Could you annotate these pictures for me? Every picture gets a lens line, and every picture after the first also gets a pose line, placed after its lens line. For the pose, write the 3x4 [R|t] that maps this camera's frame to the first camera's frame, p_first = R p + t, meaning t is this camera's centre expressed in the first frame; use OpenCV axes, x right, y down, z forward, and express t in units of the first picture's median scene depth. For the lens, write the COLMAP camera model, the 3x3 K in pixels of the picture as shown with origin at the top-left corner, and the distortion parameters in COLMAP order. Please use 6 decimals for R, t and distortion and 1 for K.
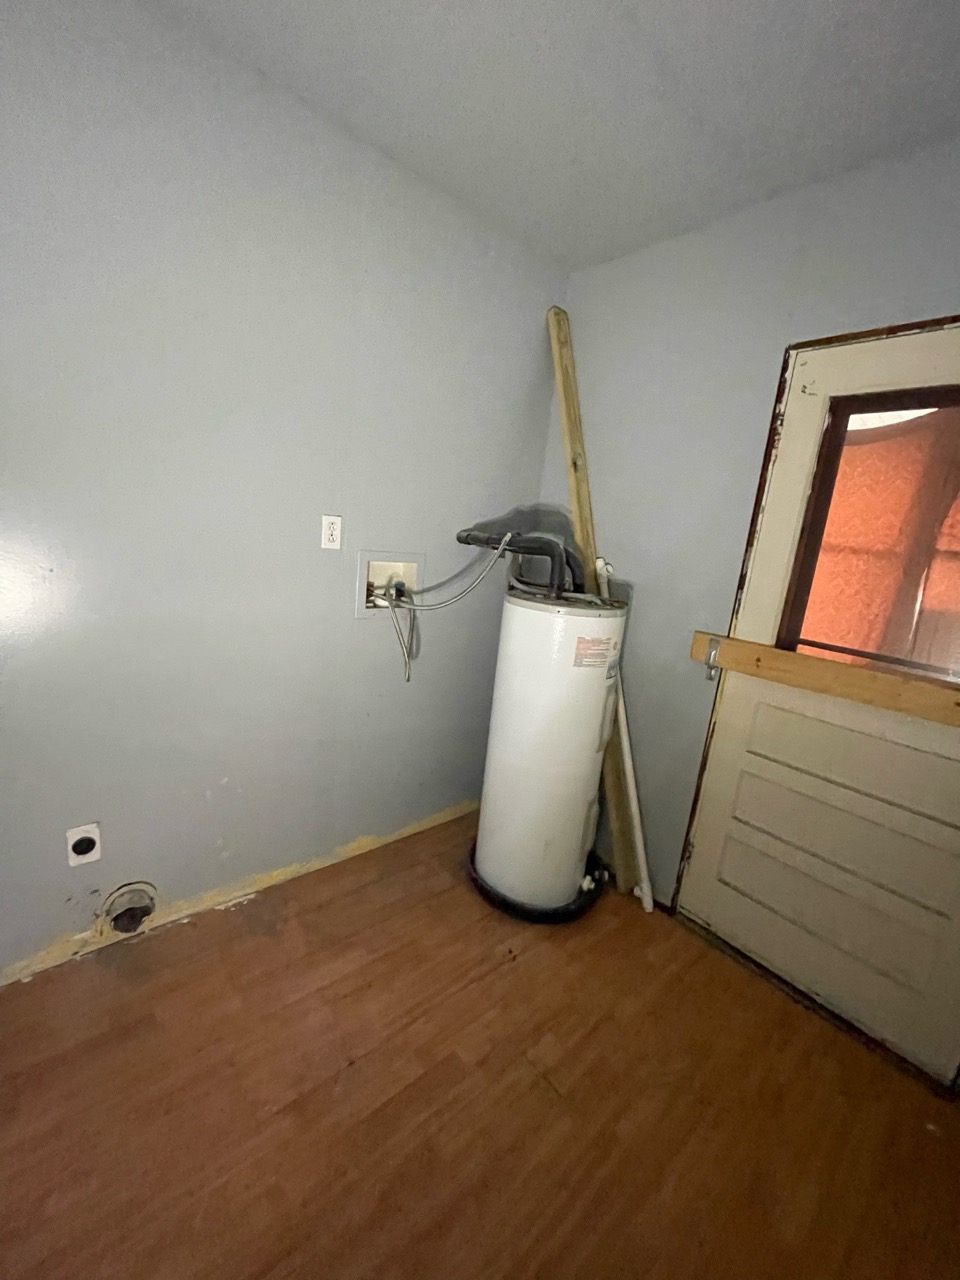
lens RADIAL K [[513.5, 0, 482.5], [0, 513.5, 633.4], [0, 0, 1]] dist [-0.004026, 0.001030]
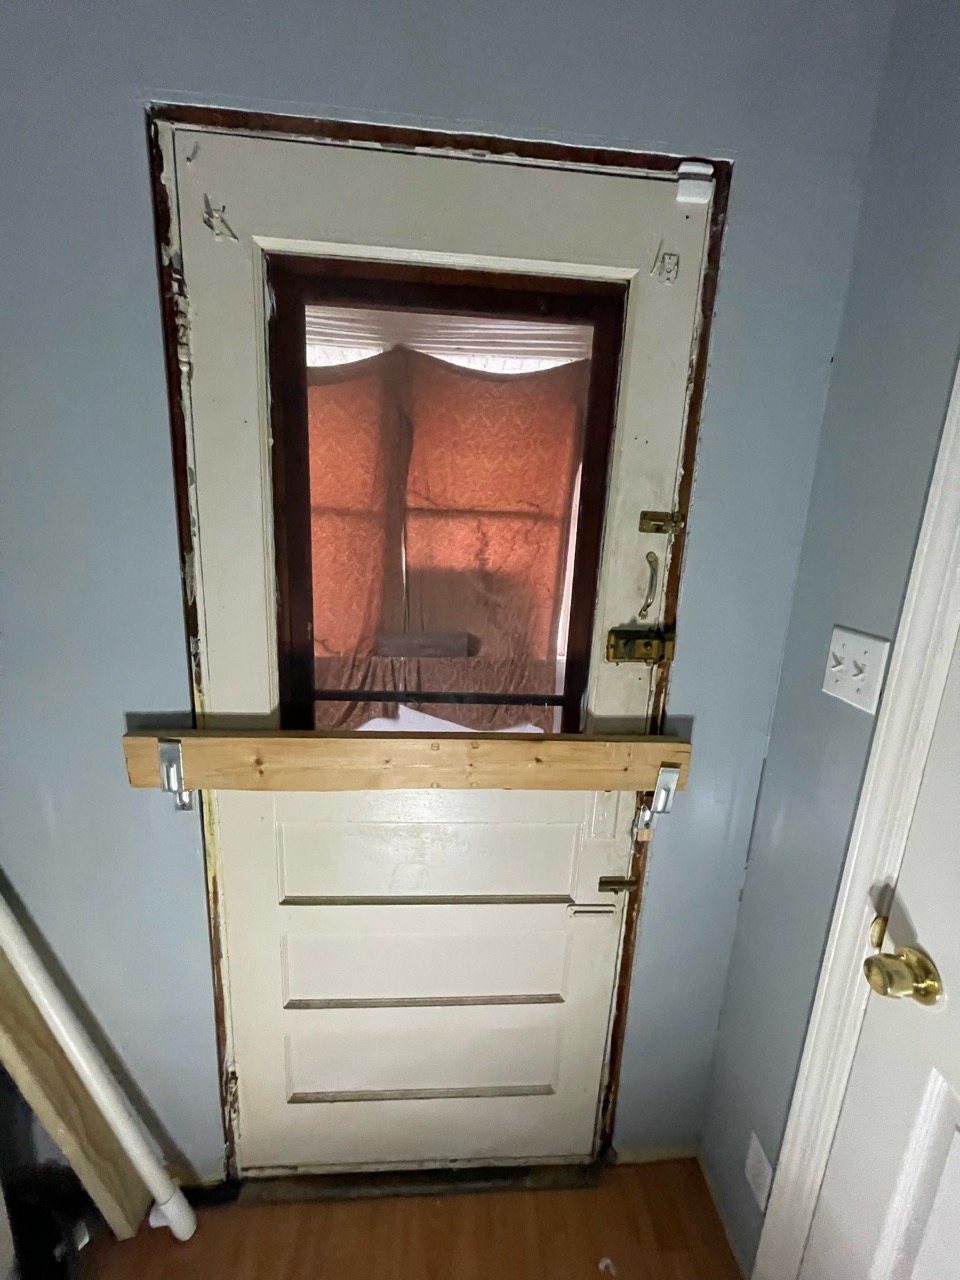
lens RADIAL K [[513.5, 0, 478.9], [0, 513.5, 632.3], [0, 0, 1]] dist [-0.004026, 0.001030]
pose [[0.629379, -0.236273, 0.740309, 0.300465], [0.176355, 0.971229, 0.160043, -0.117924], [-0.756823, 0.029830, 0.652939, 0.446473]]
